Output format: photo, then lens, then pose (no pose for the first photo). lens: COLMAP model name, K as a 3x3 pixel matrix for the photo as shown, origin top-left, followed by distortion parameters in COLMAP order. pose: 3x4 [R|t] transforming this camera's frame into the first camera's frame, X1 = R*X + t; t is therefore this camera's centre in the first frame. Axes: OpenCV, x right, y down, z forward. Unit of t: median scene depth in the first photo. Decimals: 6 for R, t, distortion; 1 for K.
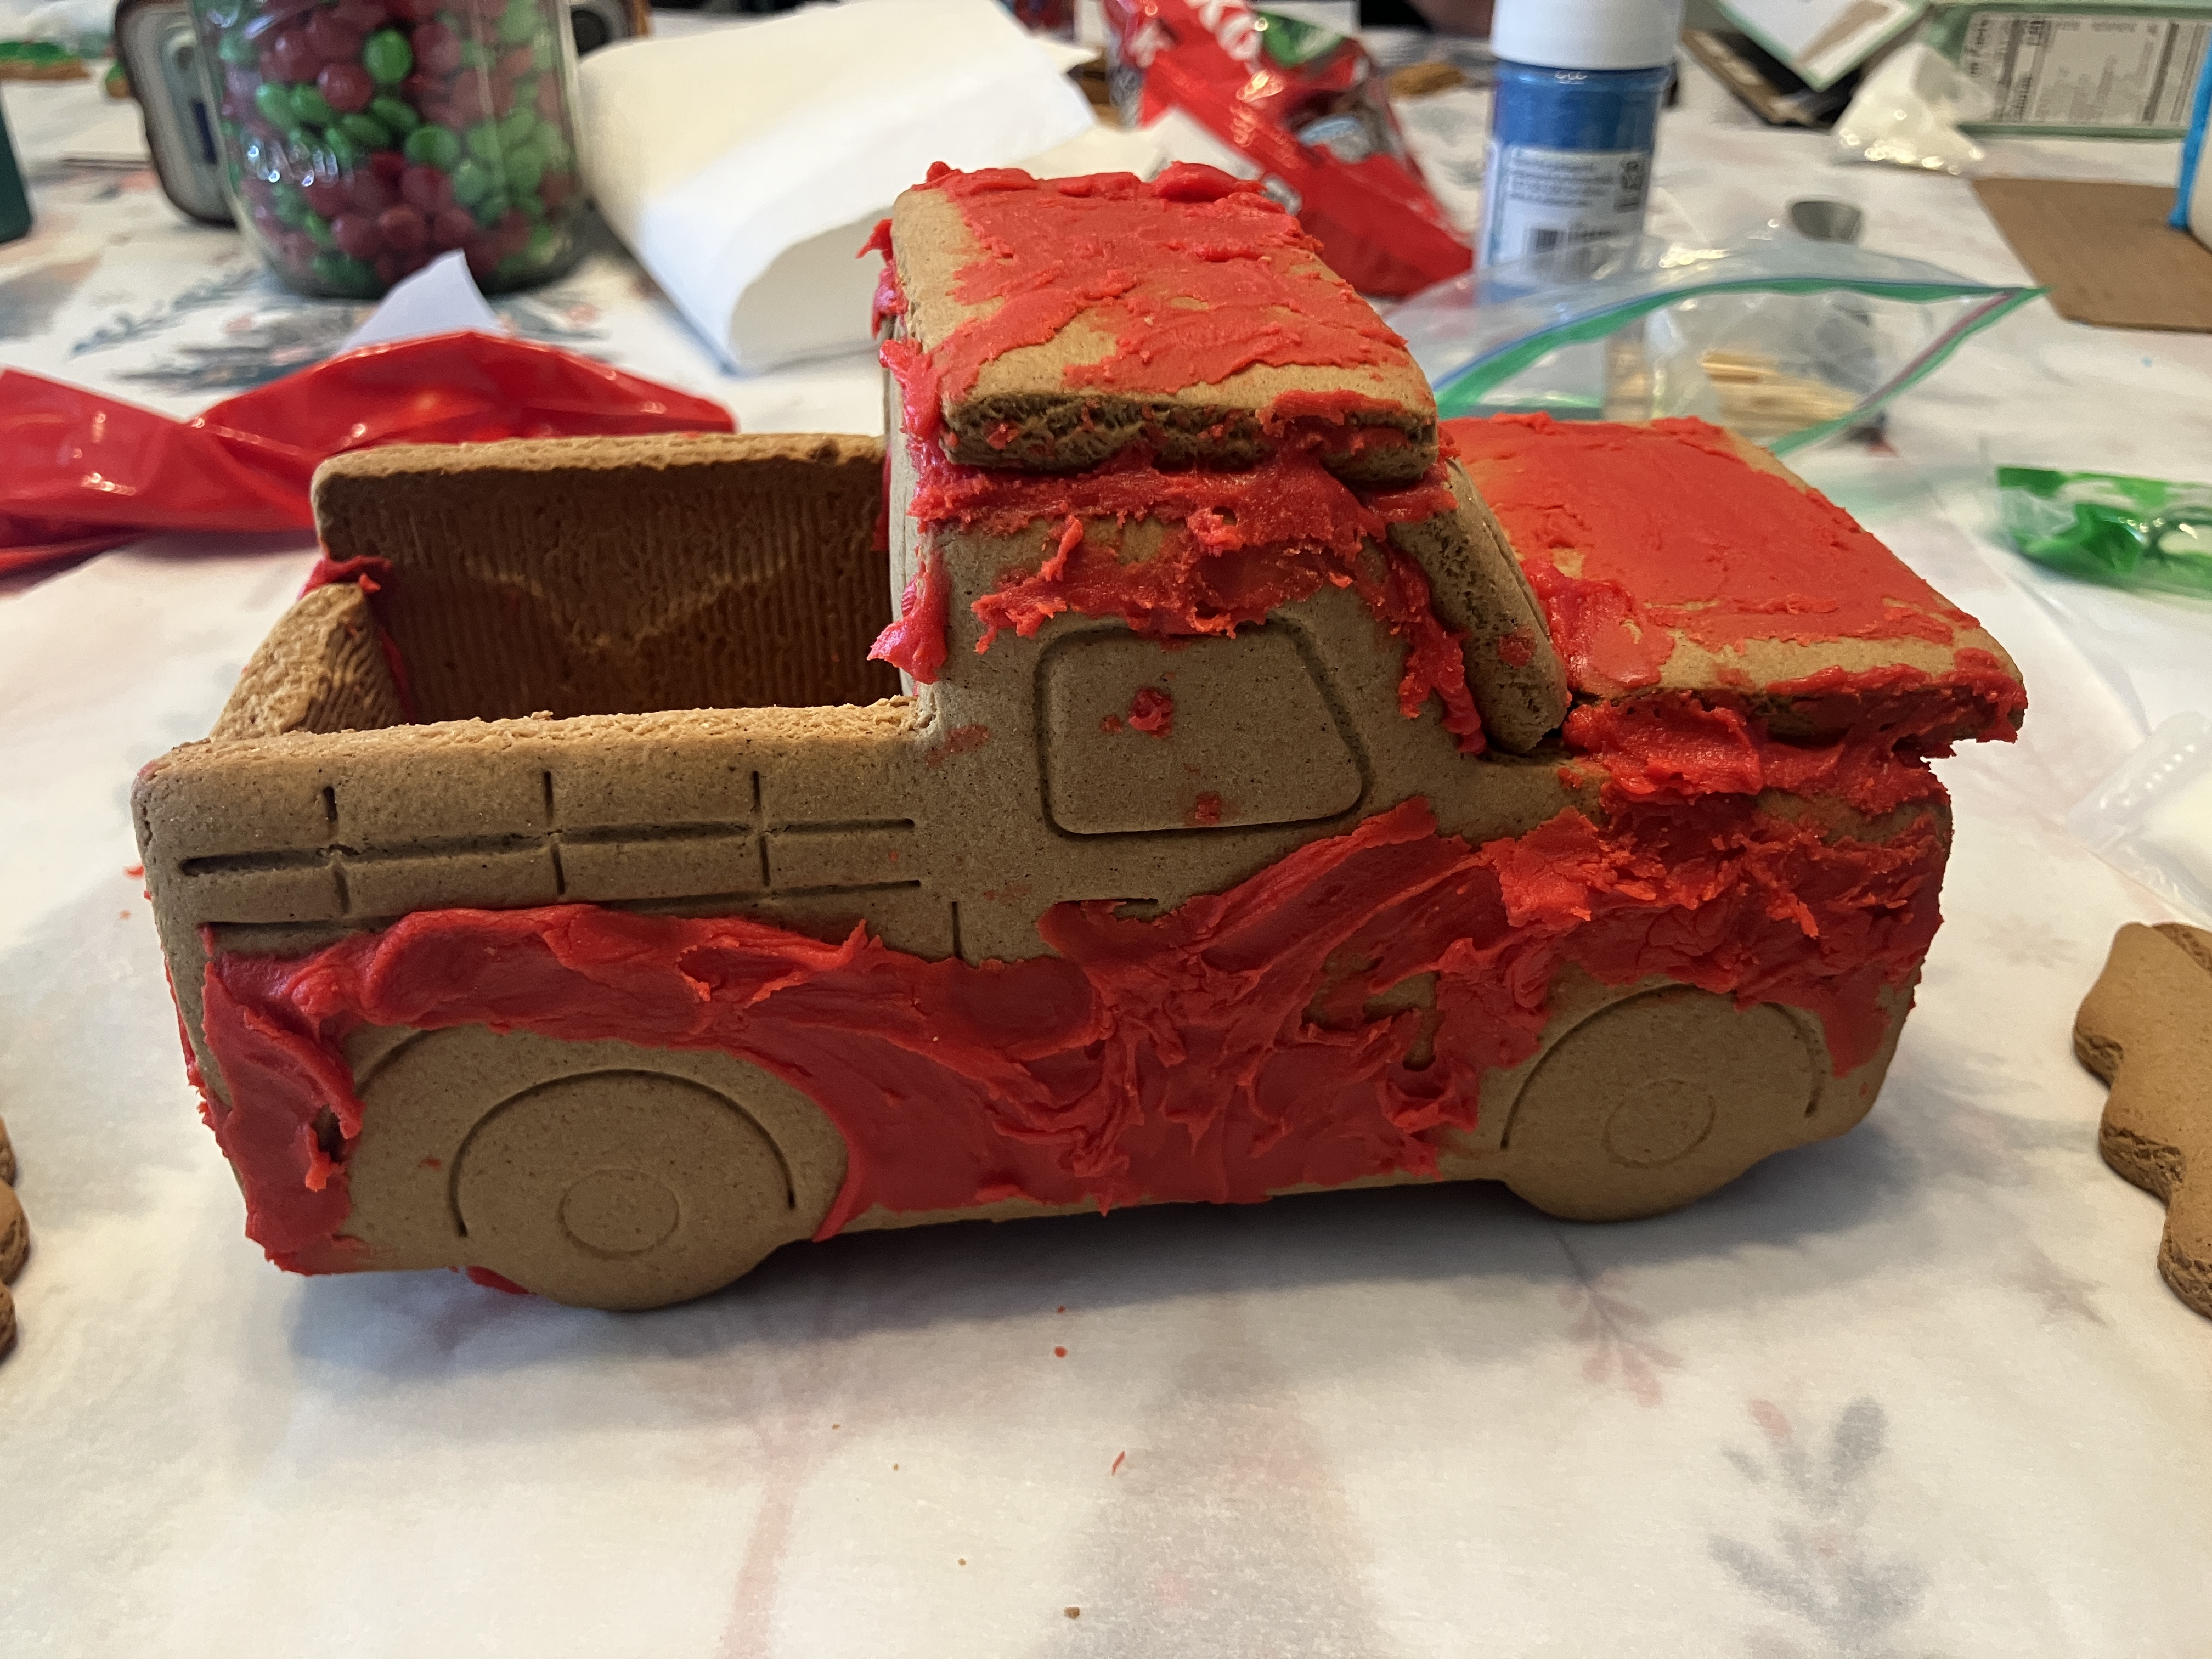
lens RADIAL K [[2145.5, 0, 1106.0], [0, 2145.5, 829.5], [0, 0, 1]] dist [0.221464, -1.147997]
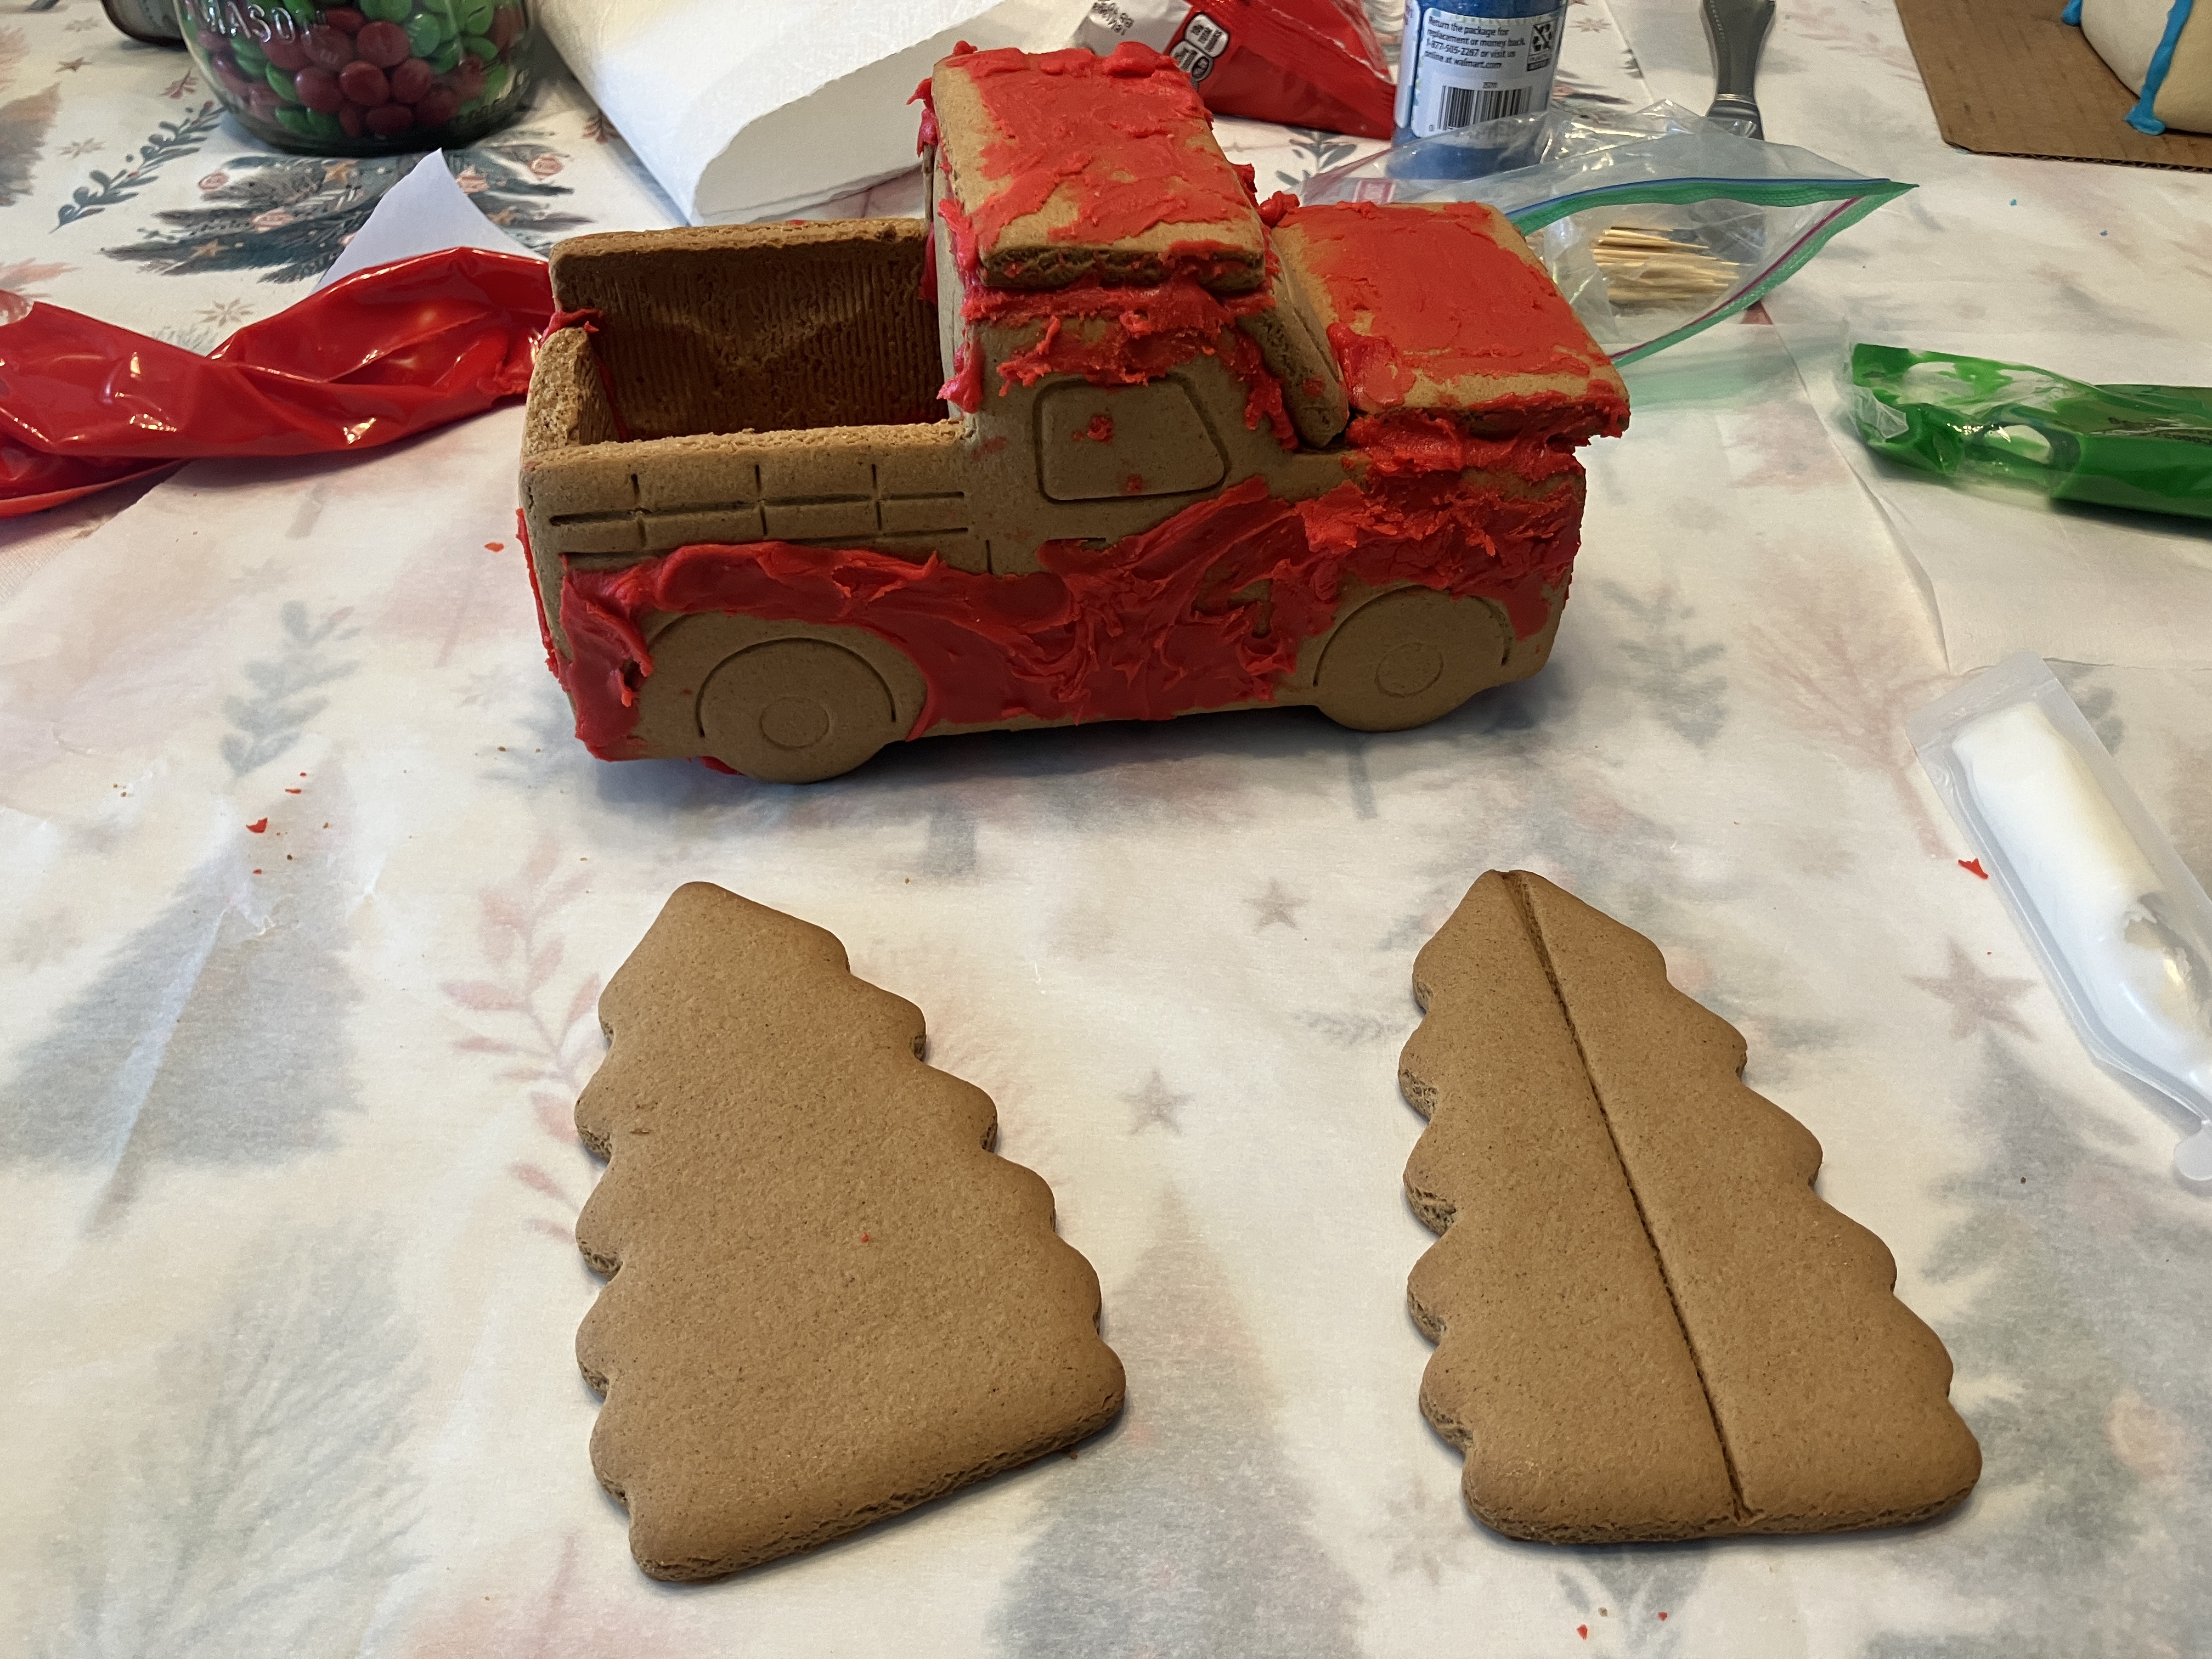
lens RADIAL K [[2145.5, 0, 1106.0], [0, 2145.5, 829.5], [0, 0, 1]] dist [0.221464, -1.147997]
pose [[0.999939, -0.007219, 0.008331, 0.008187], [0.005689, 0.985270, 0.170909, -0.031422], [-0.009442, -0.170852, 0.985252, -0.727991]]
